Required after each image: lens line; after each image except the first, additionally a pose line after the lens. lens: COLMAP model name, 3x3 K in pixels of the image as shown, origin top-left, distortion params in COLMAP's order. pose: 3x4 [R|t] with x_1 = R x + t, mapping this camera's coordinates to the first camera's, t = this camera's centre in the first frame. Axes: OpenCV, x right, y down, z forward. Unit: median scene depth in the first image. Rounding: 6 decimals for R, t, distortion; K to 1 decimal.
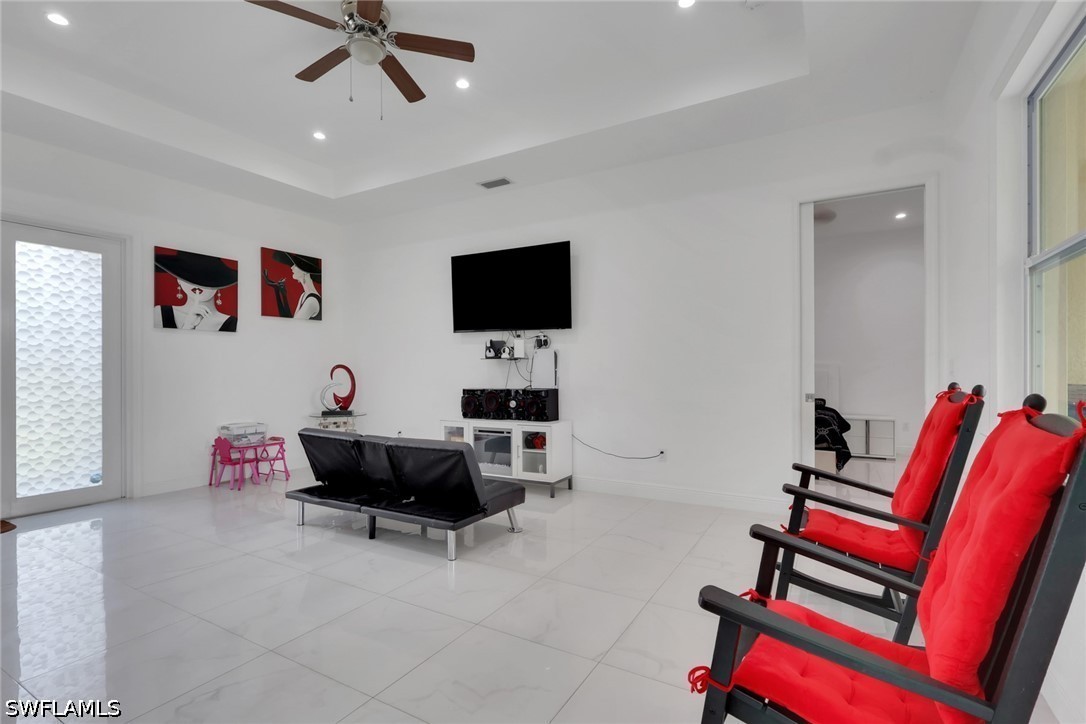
lens RADIAL K [[514.8, 0, 542.4], [0, 514.8, 370.1], [0, 0, 1]] dist [-0.000274, 0.000798]
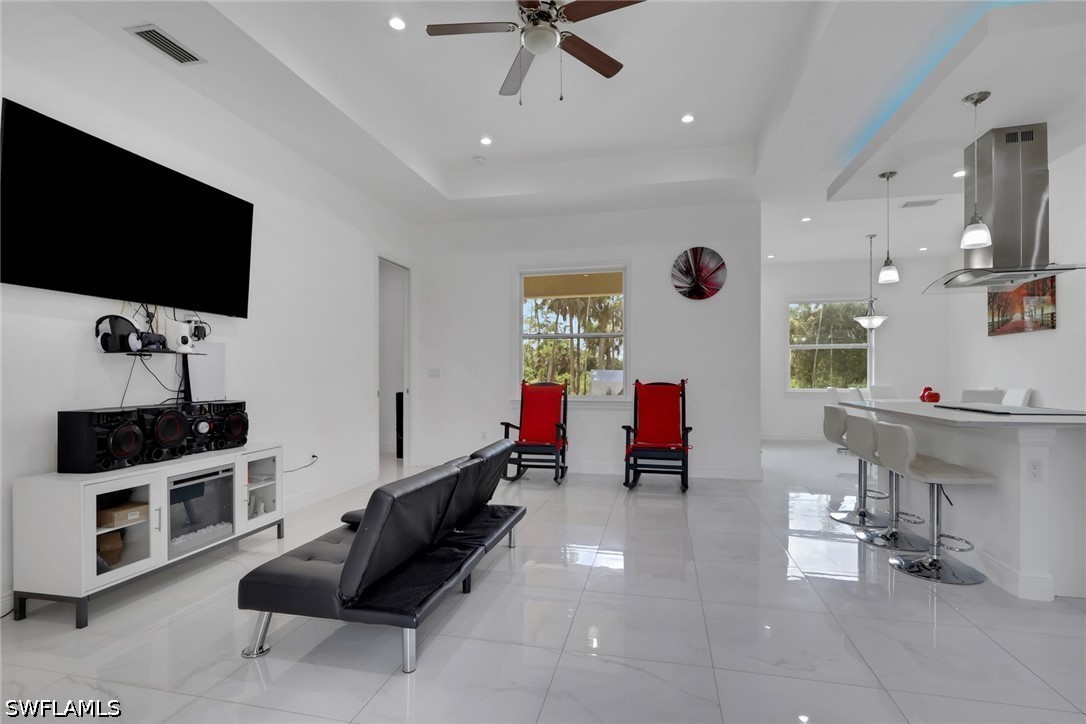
lens RADIAL K [[514.8, 0, 543.3], [0, 514.8, 370.8], [0, 0, 1]] dist [-0.000274, 0.000798]
pose [[-0.301198, 0.008553, 0.953523, -0.770786], [0.000595, 0.999961, -0.008782, 0.002843], [-0.953562, -0.002078, -0.301191, 0.789210]]
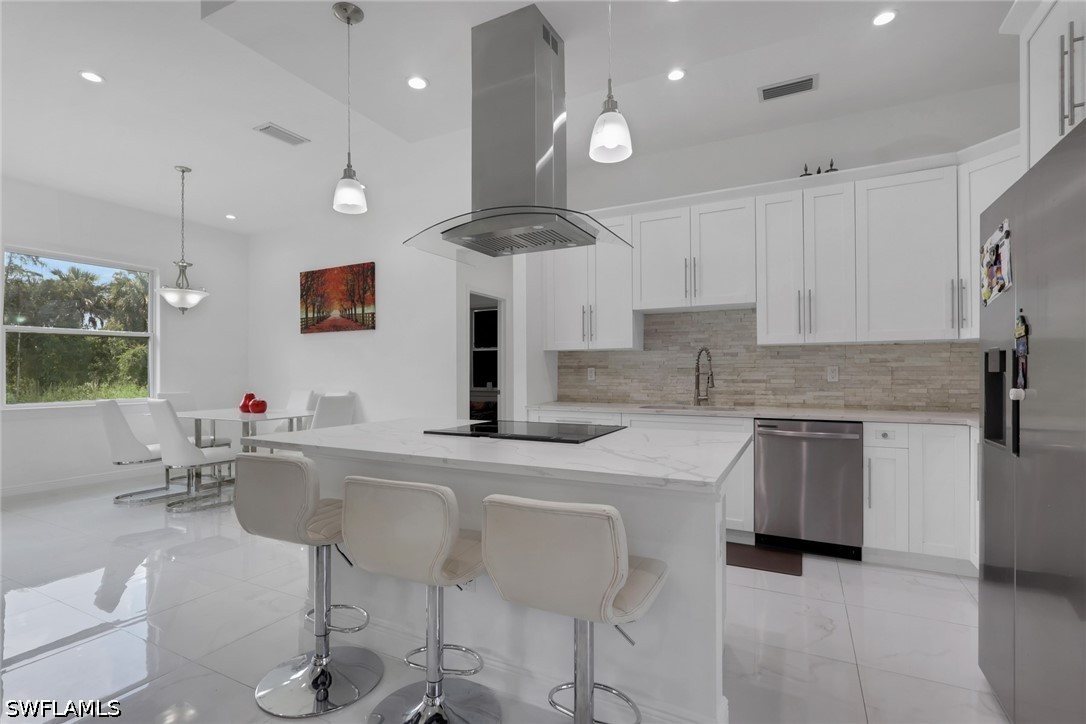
lens RADIAL K [[514.8, 0, 543.8], [0, 514.8, 369.1], [0, 0, 1]] dist [-0.000274, 0.000798]
pose [[-0.998517, 0.008367, -0.053787, -0.293067], [0.008775, 0.999934, -0.007356, -0.002886], [0.053722, -0.007817, -0.998525, 0.468114]]
